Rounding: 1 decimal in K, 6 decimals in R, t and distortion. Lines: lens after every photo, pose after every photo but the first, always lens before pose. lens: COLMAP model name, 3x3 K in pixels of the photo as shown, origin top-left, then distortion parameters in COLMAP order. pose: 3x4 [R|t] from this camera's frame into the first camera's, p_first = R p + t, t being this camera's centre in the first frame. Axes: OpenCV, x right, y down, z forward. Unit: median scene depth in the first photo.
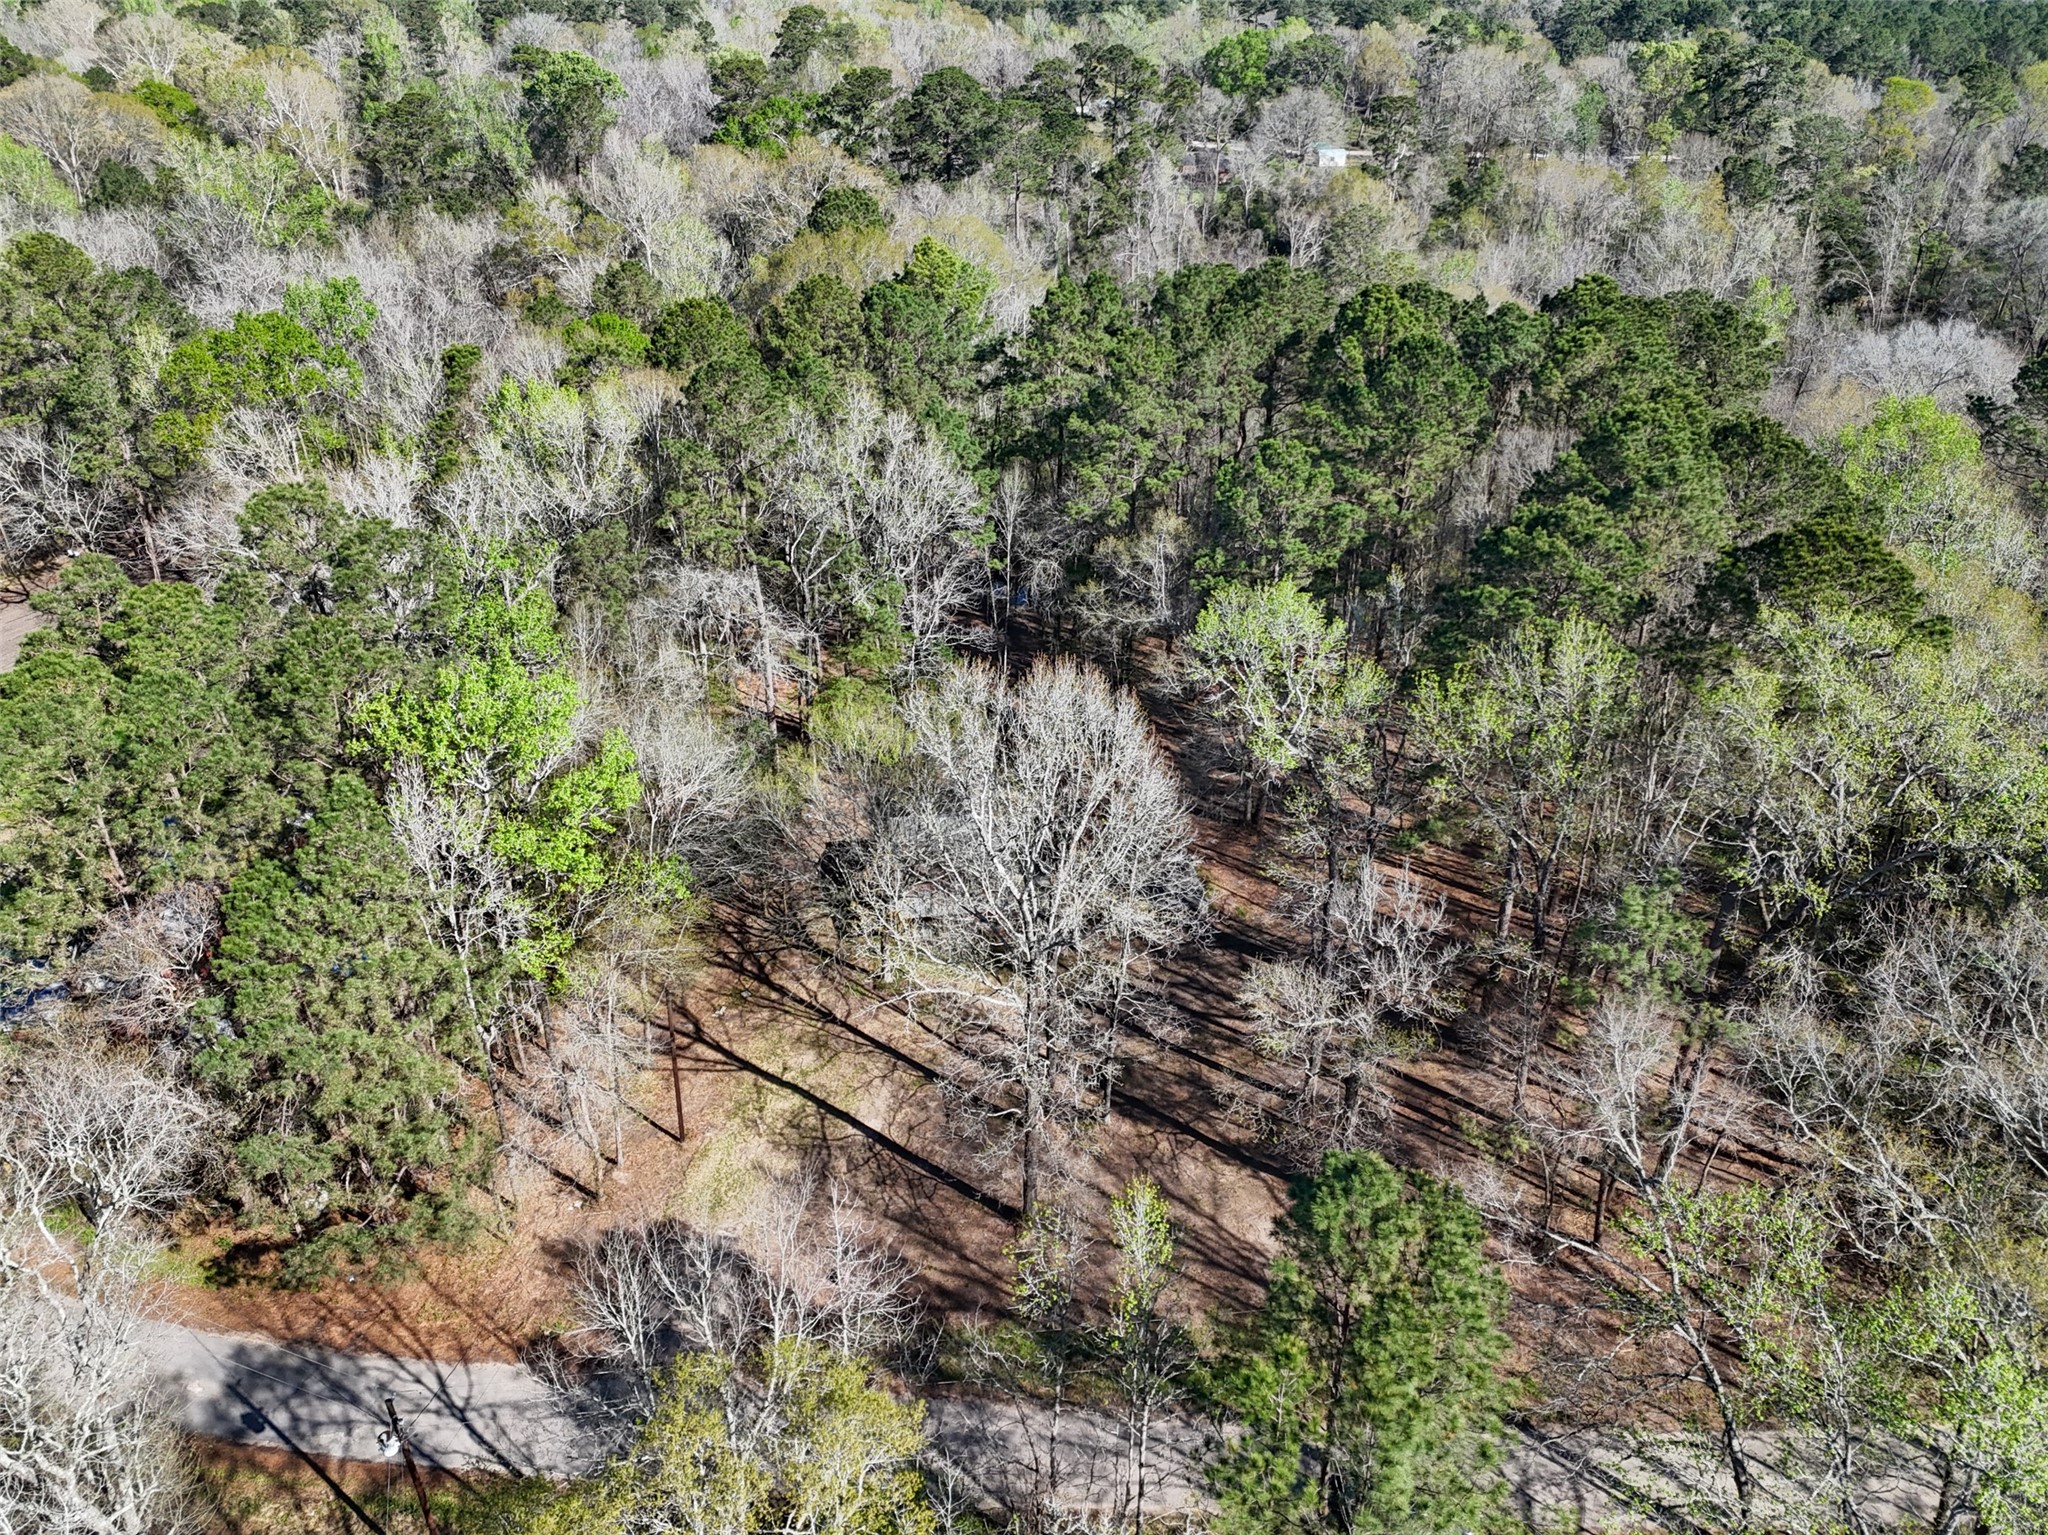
lens RADIAL K [[1439.8, 0, 1028.7], [0, 1439.8, 753.8], [0, 0, 1]] dist [0.077636, -0.070654]
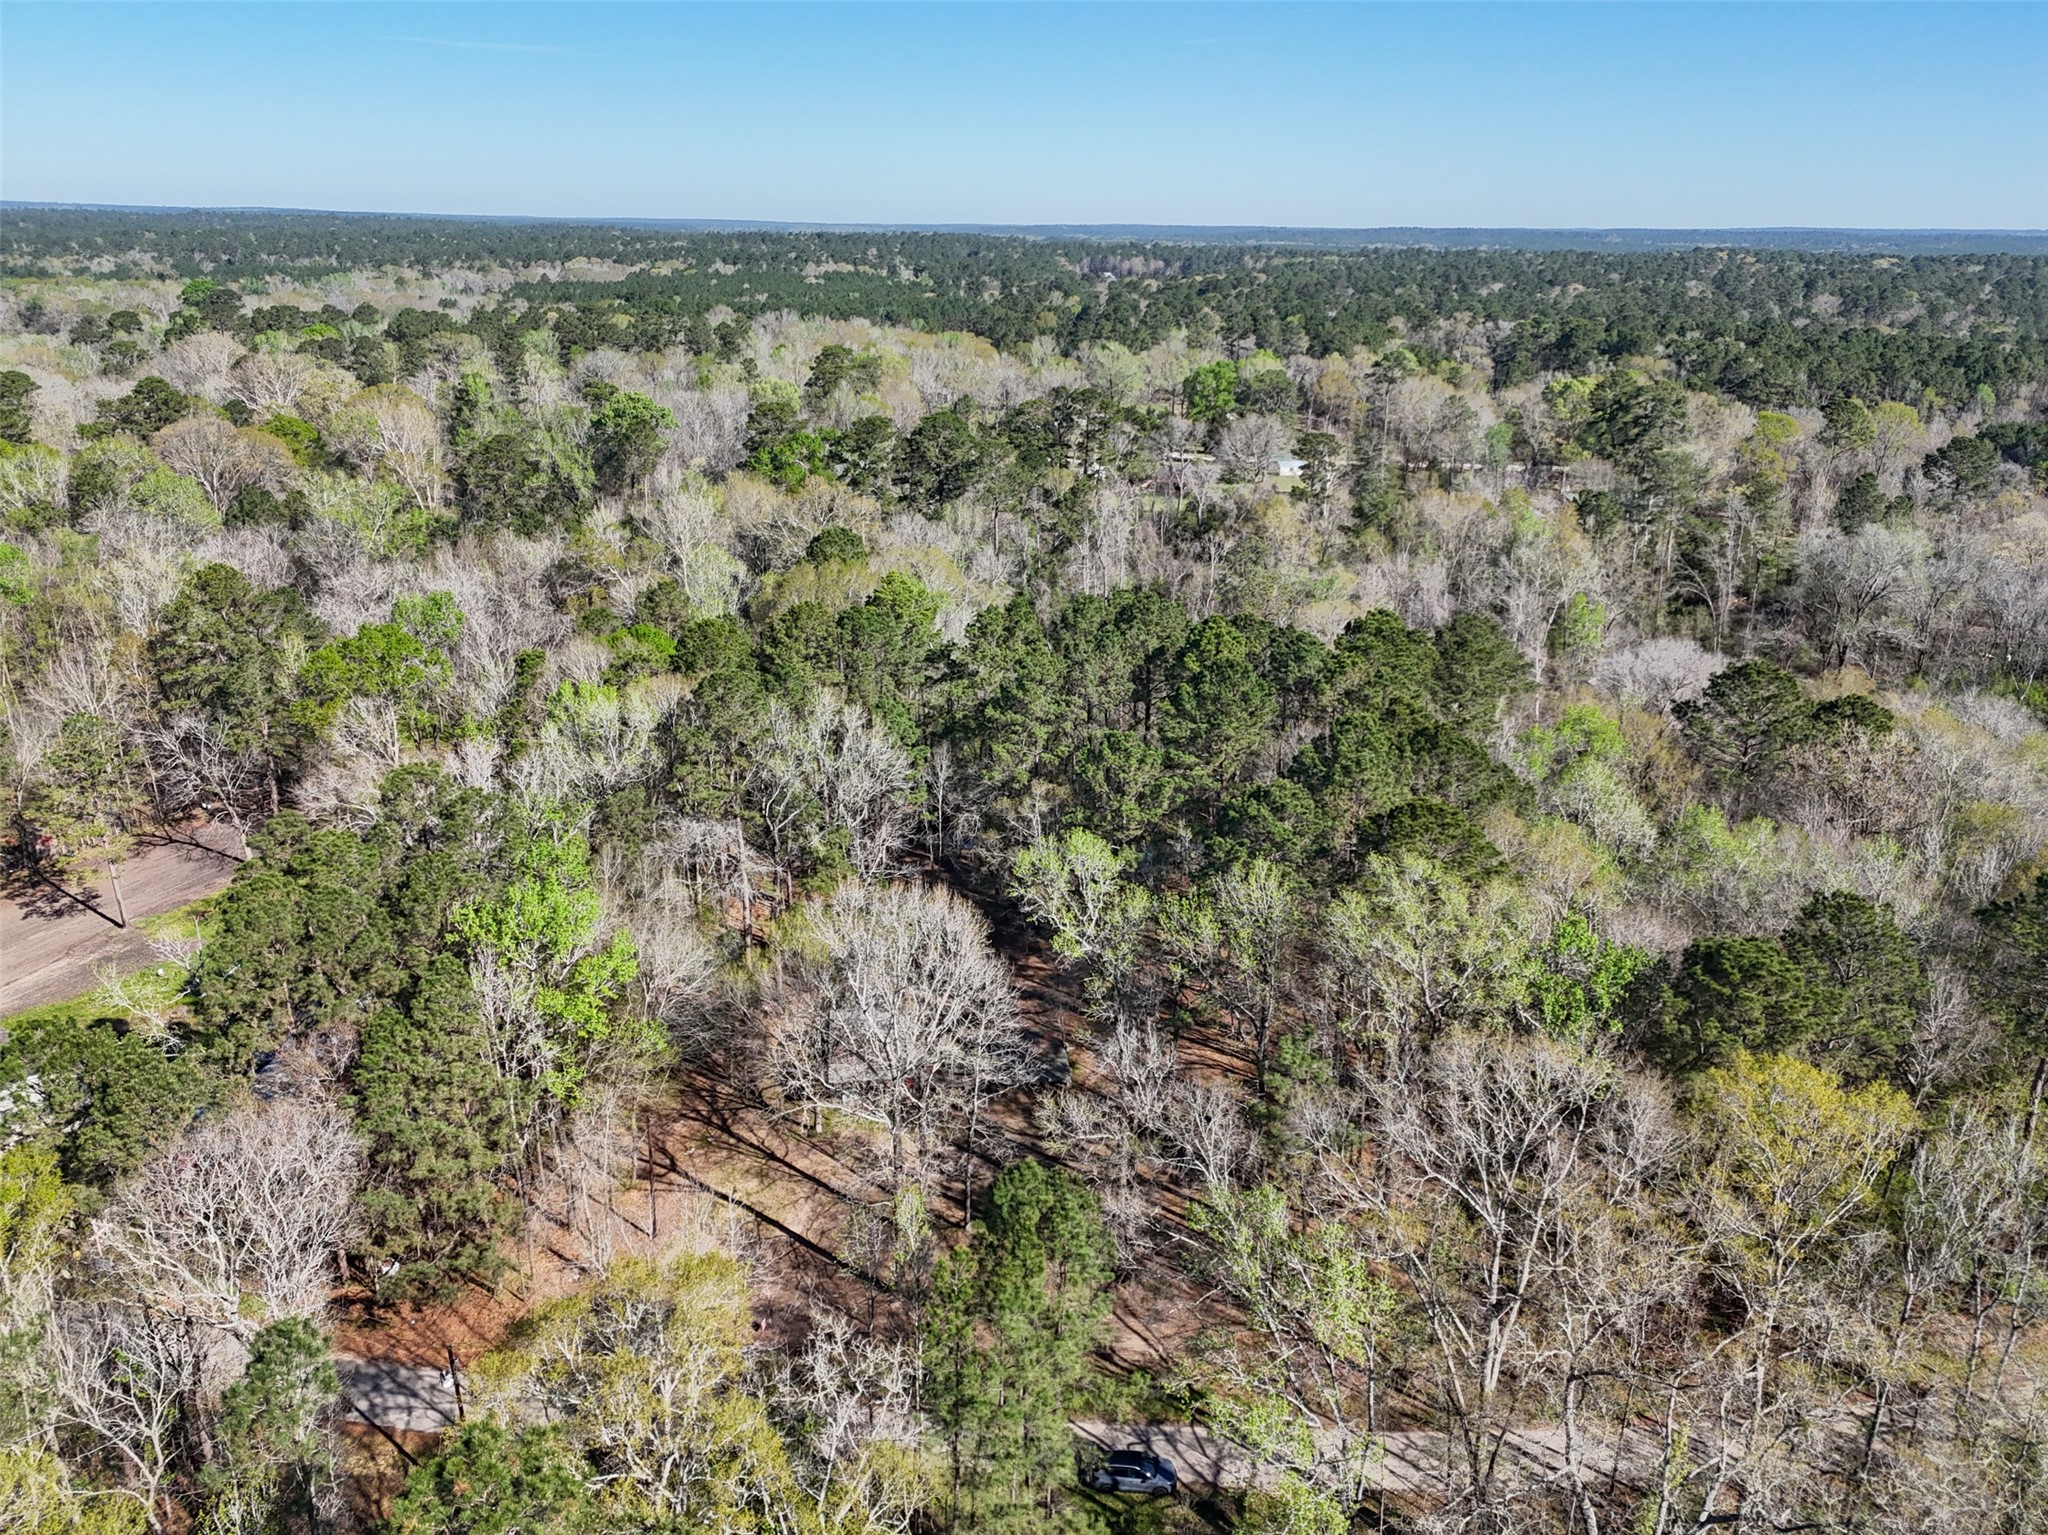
lens RADIAL K [[1439.8, 0, 1028.7], [0, 1439.8, 753.8], [0, 0, 1]] dist [0.077636, -0.070654]
pose [[0.999767, 0.007820, -0.020118, 0.102162], [-0.011182, 0.984873, -0.172916, 0.038209], [0.018461, 0.173101, 0.984731, -0.312790]]
